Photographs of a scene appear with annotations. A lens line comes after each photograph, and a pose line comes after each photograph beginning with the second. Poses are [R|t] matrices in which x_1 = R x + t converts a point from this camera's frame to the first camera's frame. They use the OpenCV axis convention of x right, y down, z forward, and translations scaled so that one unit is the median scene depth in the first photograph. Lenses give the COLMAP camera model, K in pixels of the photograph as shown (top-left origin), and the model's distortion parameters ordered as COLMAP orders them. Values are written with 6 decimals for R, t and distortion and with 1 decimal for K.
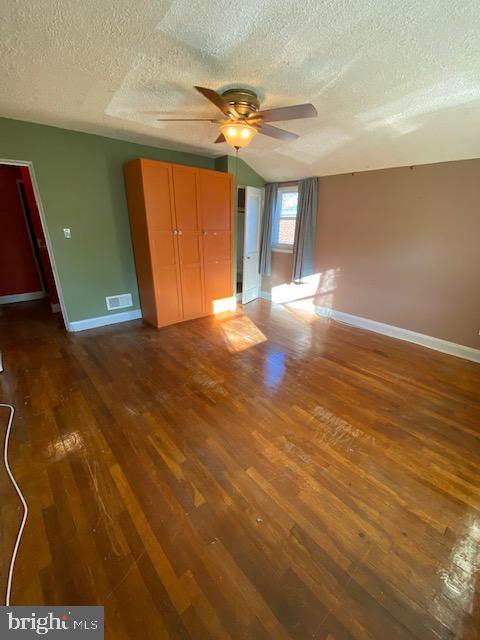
lens RADIAL K [[256.9, 0, 241.3], [0, 256.9, 321.0], [0, 0, 1]] dist [0.025434, -0.021611]
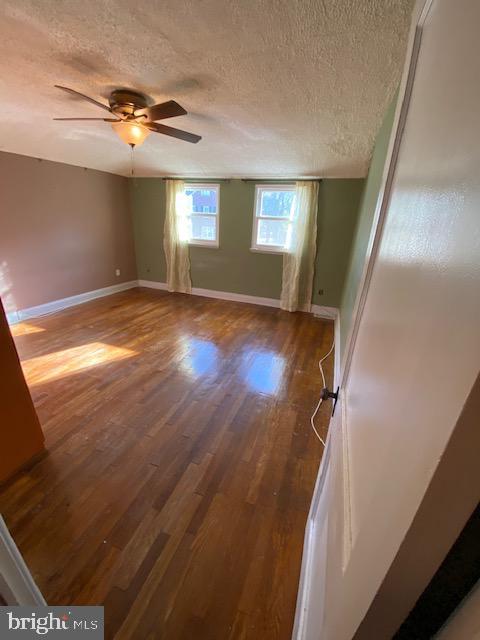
lens RADIAL K [[256.9, 0, 241.3], [0, 256.9, 321.0], [0, 0, 1]] dist [0.025434, -0.021611]
pose [[-0.470551, -0.363718, 0.803923, -1.321625], [0.262019, 0.812398, 0.520917, -0.518808], [-0.842572, 0.455761, -0.286974, 1.248935]]
